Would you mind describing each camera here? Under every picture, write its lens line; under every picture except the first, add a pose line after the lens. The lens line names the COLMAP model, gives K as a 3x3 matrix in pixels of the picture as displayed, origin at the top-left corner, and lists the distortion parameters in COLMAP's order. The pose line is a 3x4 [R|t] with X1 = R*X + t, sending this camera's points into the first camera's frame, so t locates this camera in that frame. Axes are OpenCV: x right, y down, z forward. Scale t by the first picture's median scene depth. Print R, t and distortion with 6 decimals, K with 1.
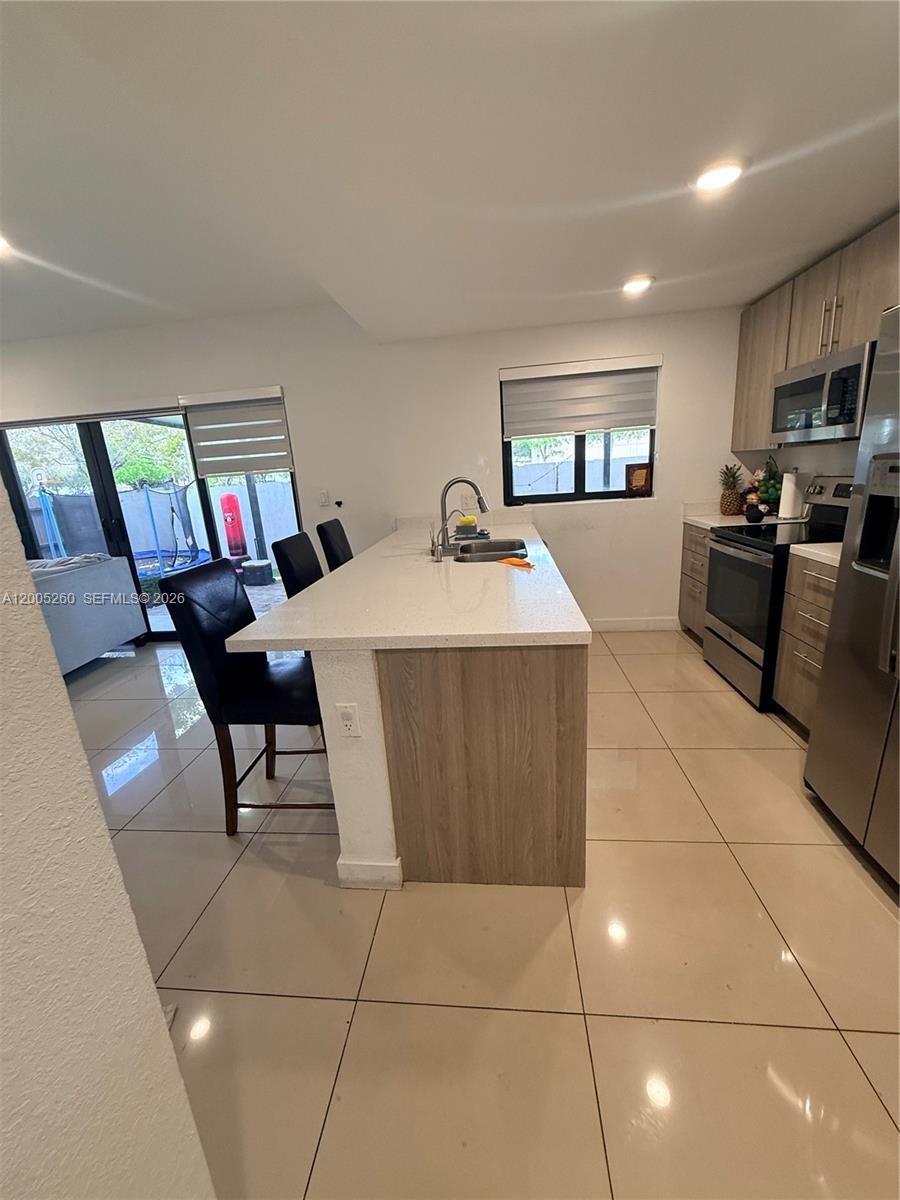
lens RADIAL K [[478.2, 0, 448.7], [0, 478.2, 596.2], [0, 0, 1]] dist [-0.000661, -0.000188]
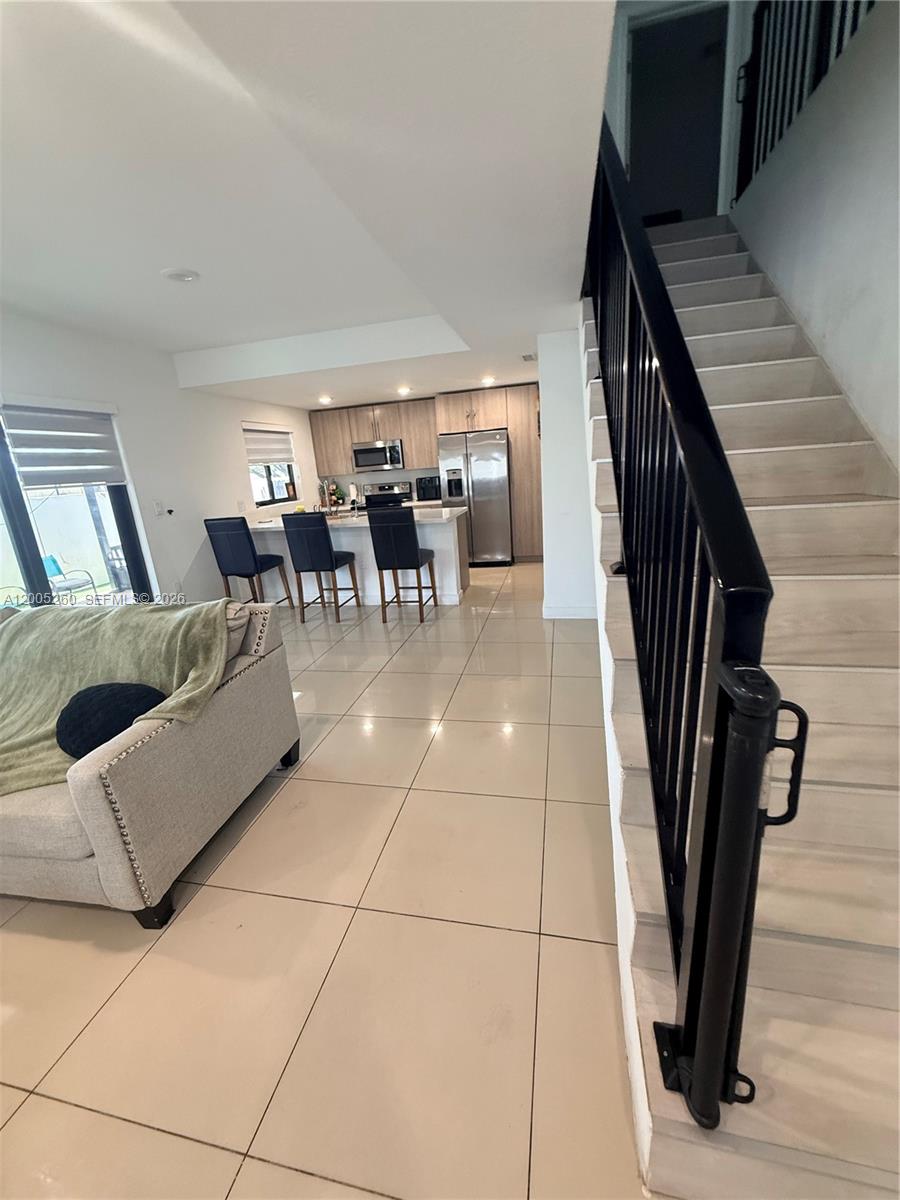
lens RADIAL K [[478.2, 0, 448.7], [0, 478.2, 596.2], [0, 0, 1]] dist [-0.000661, -0.000188]
pose [[0.120510, -0.208060, 0.970664, -1.637387], [0.317436, 0.934529, 0.160905, 0.031431], [-0.940591, 0.288733, 0.178666, 0.271049]]
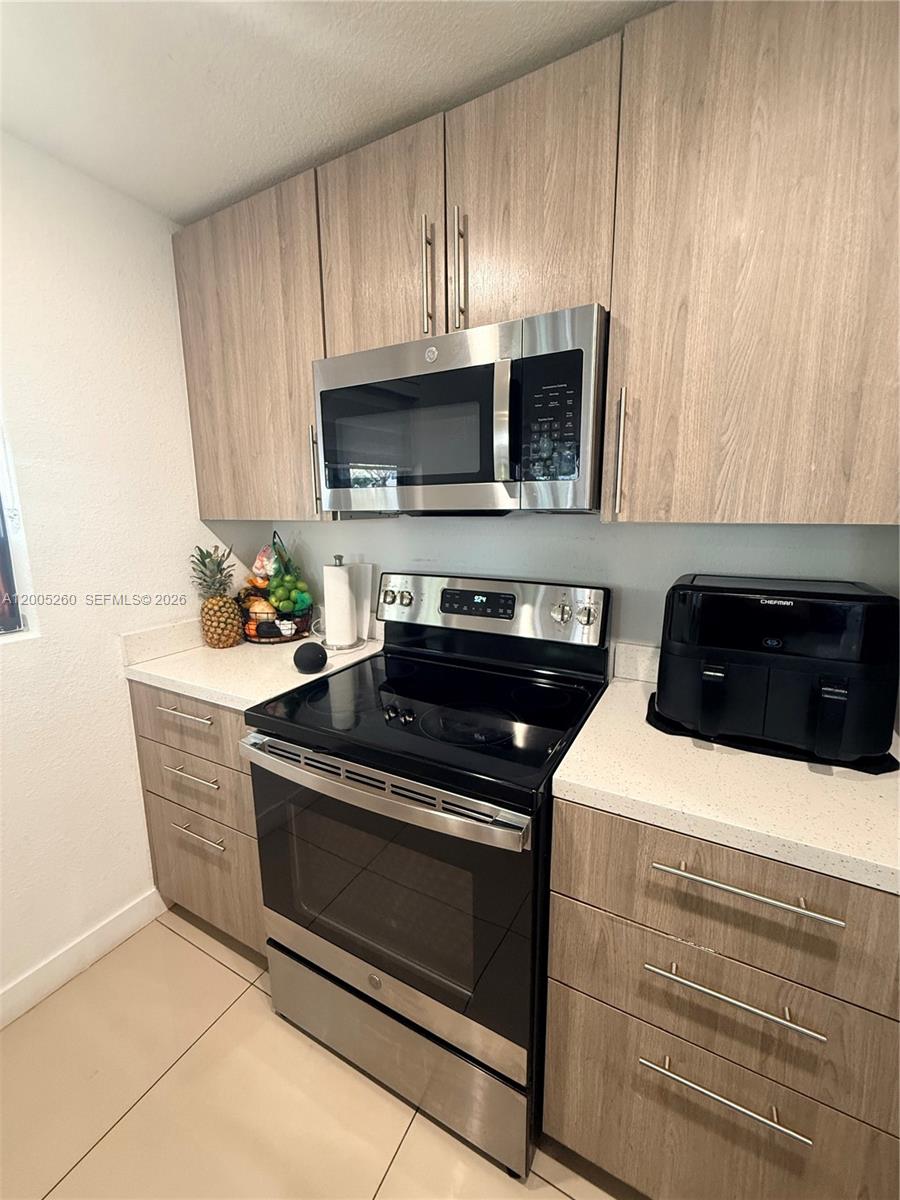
lens RADIAL K [[478.2, 0, 448.7], [0, 478.2, 596.2], [0, 0, 1]] dist [-0.000661, -0.000188]
pose [[0.381401, -0.098729, 0.919122, 0.257157], [0.213292, 0.976850, 0.016422, -0.200870], [-0.899466, 0.189778, 0.393630, 0.663344]]
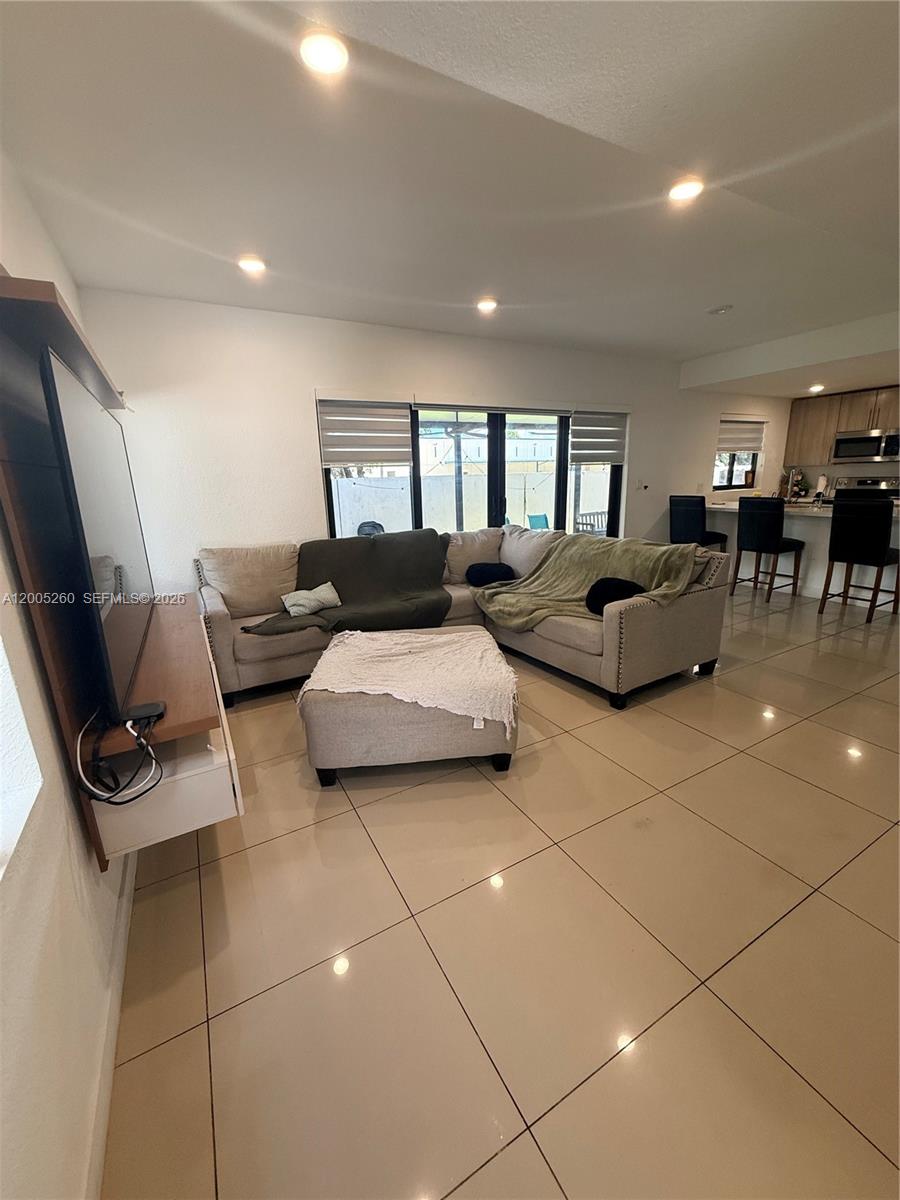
lens RADIAL K [[478.2, 0, 448.7], [0, 478.2, 596.2], [0, 0, 1]] dist [-0.000661, -0.000188]
pose [[0.819399, -0.097881, 0.564804, -2.011920], [0.120139, 0.992755, -0.002248, 0.092316], [-0.560492, 0.069697, 0.825222, 0.166121]]
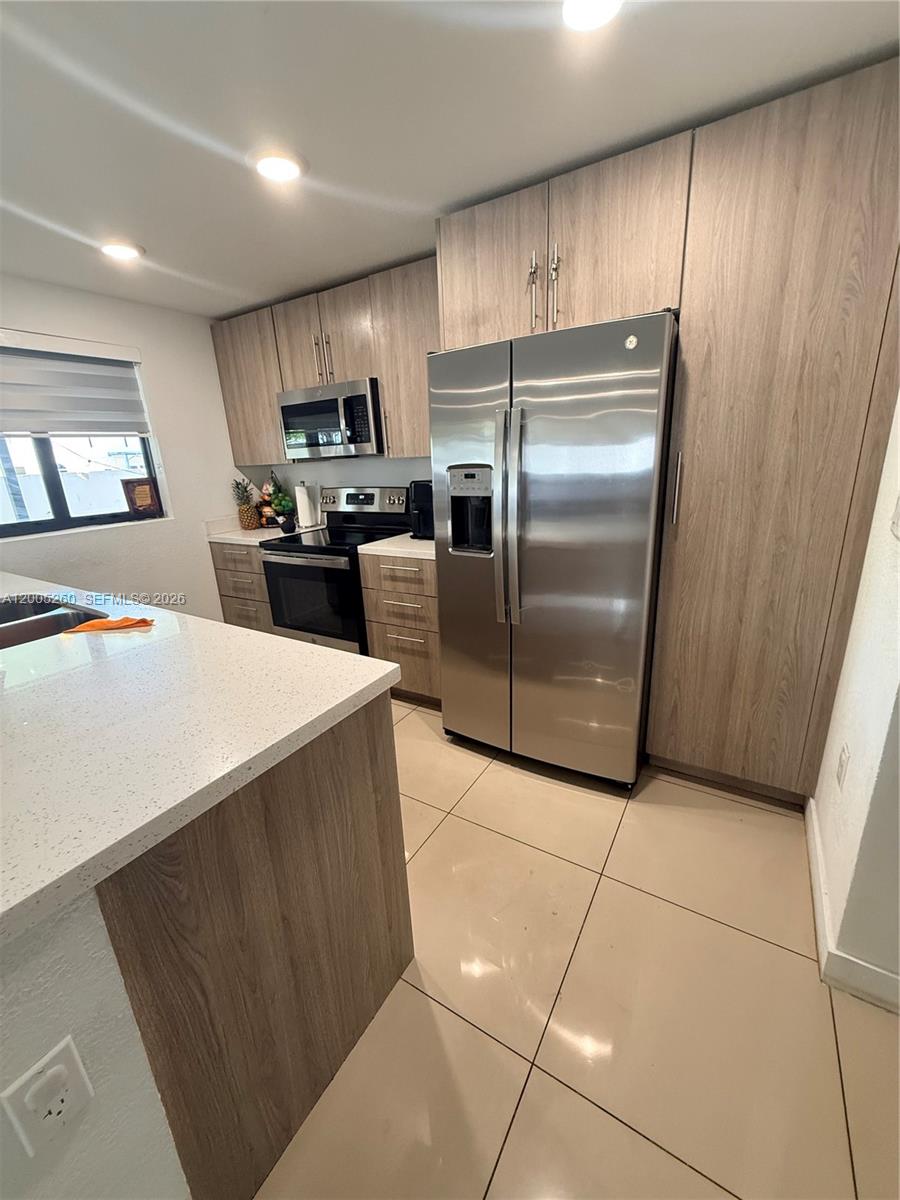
lens RADIAL K [[478.2, 0, 448.7], [0, 478.2, 596.2], [0, 0, 1]] dist [-0.000661, -0.000188]
pose [[0.435451, -0.210921, 0.875154, -0.154492], [0.247354, 0.962779, 0.108964, -0.047134], [-0.865563, 0.169025, 0.471415, 0.219538]]
